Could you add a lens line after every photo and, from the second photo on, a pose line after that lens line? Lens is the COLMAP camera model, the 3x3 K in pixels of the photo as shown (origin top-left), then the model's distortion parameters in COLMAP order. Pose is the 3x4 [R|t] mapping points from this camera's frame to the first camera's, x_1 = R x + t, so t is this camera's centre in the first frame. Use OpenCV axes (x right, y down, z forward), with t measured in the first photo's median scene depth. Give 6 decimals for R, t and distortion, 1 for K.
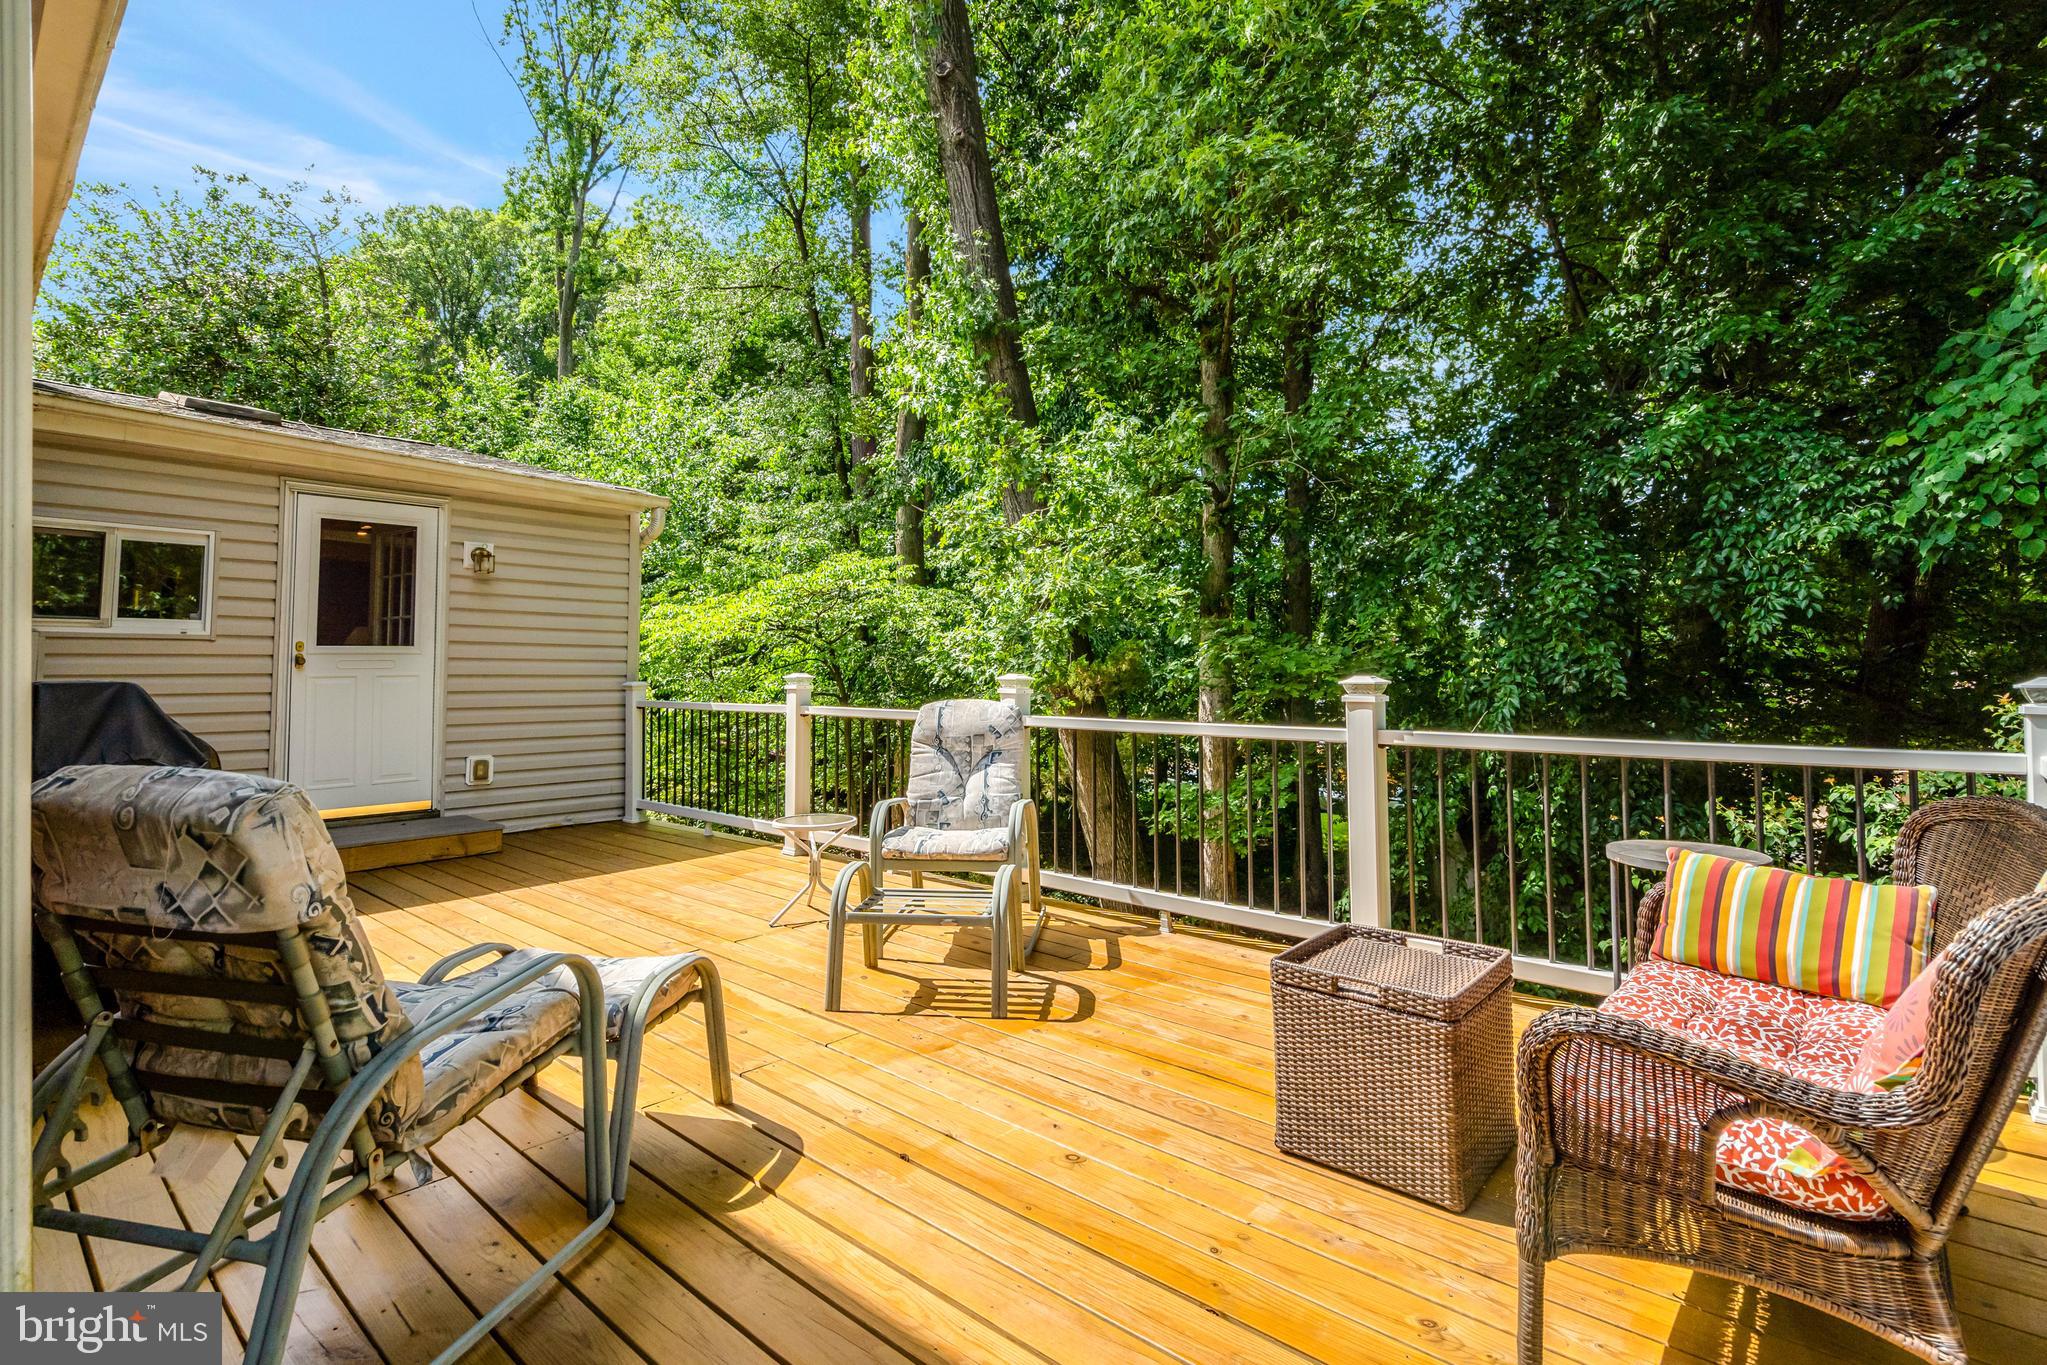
lens RADIAL K [[954.1, 0, 1015.9], [0, 954.1, 663.0], [0, 0, 1]] dist [-0.001125, -0.000210]
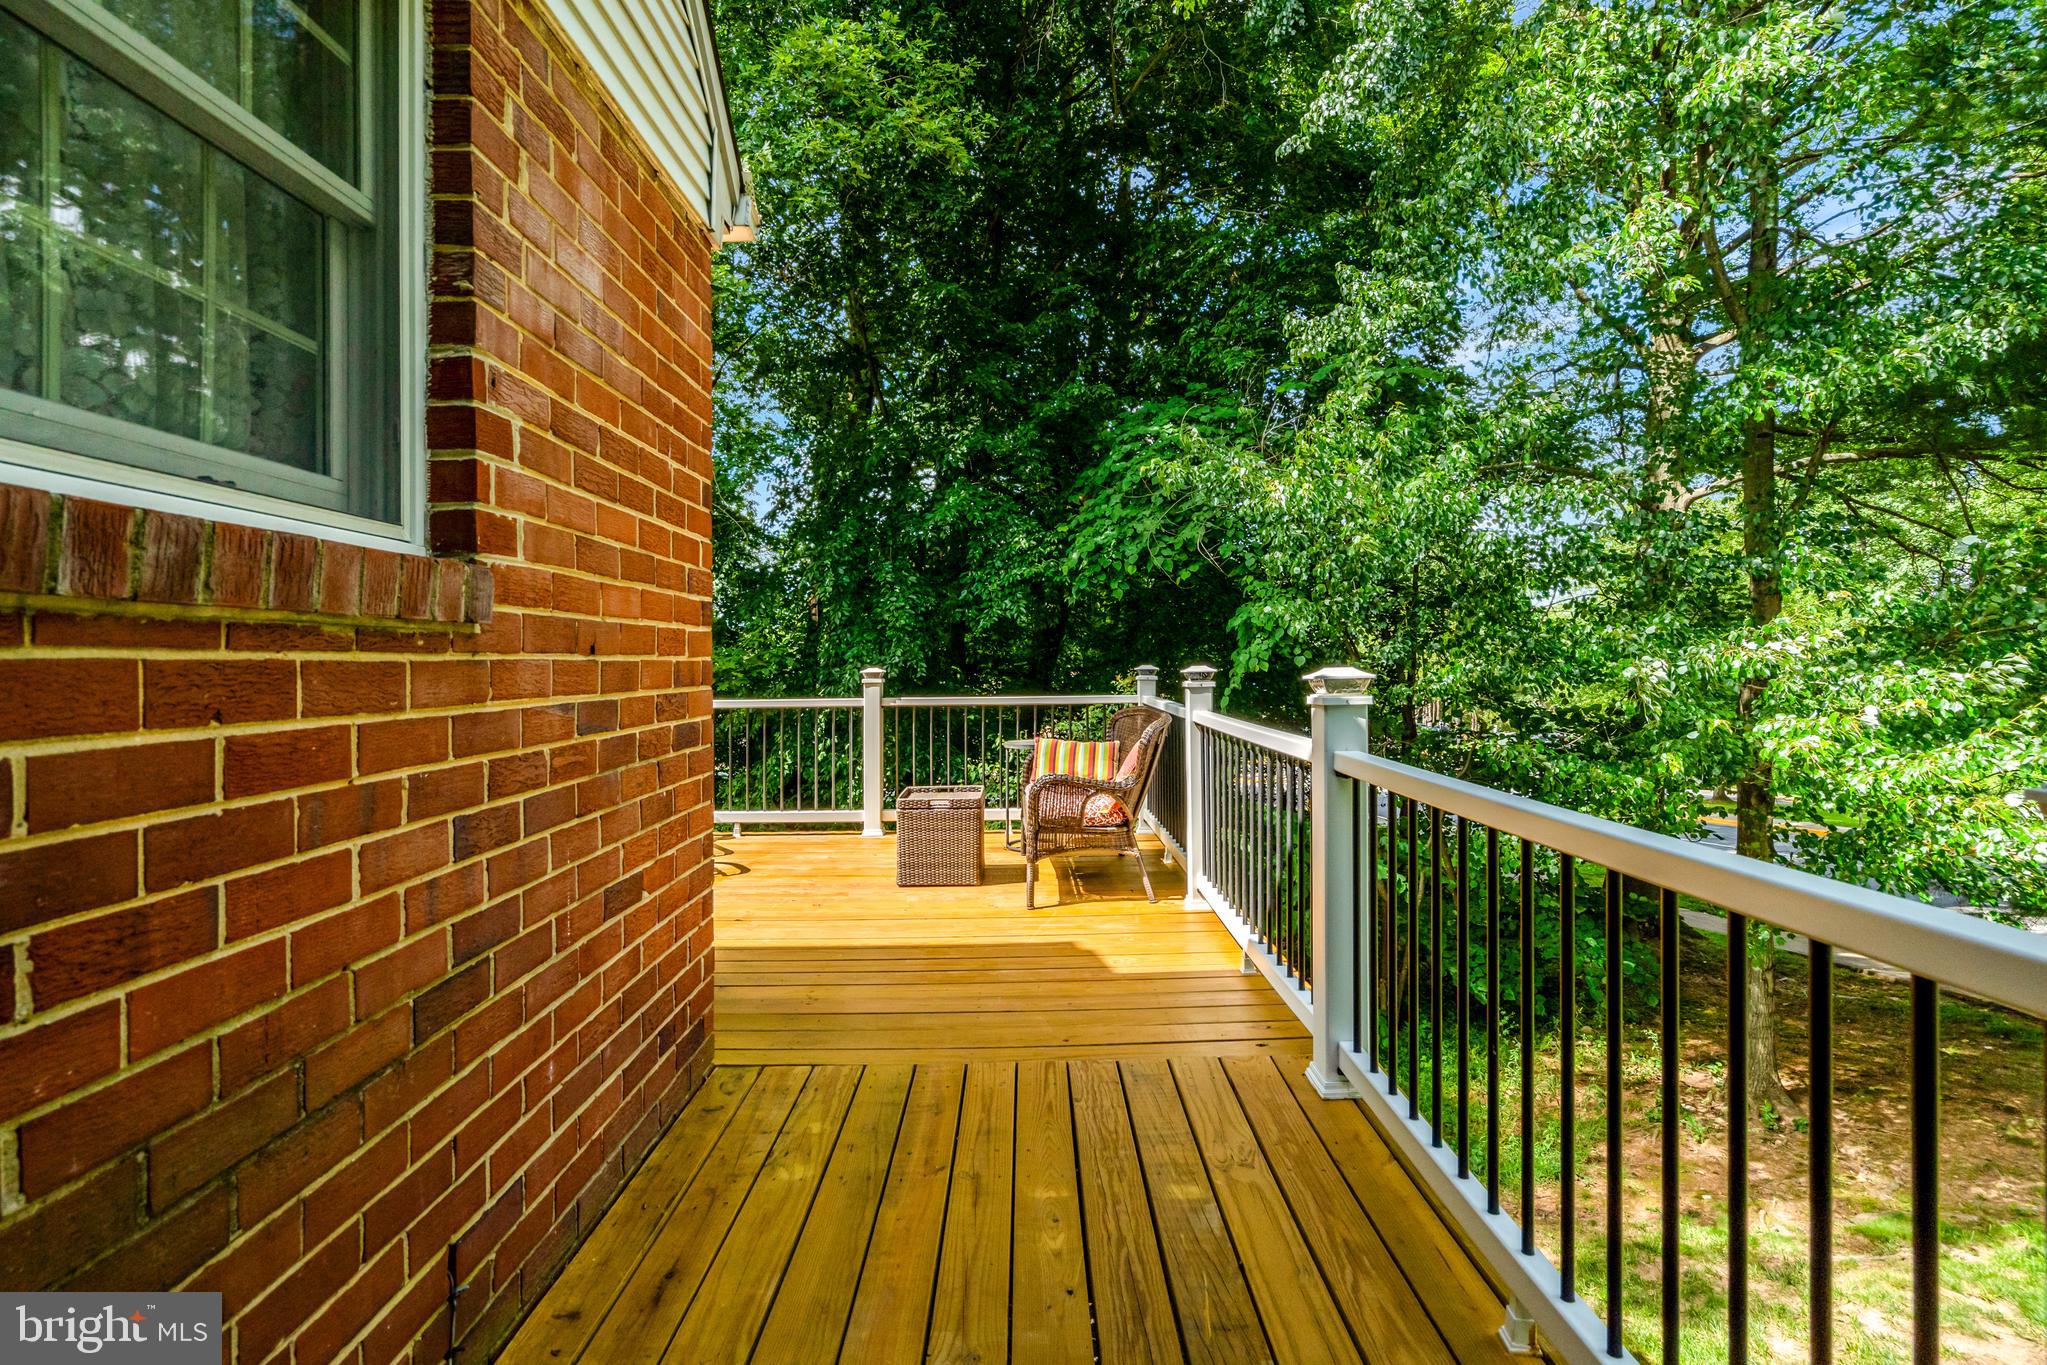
lens RADIAL K [[954.1, 0, 1015.9], [0, 954.1, 663.0], [0, 0, 1]] dist [-0.001125, -0.000210]
pose [[0.745801, -0.004729, 0.666152, -0.601222], [-0.003742, 0.999929, 0.011288, -0.014995], [-0.666158, -0.010912, 0.745731, -0.475720]]
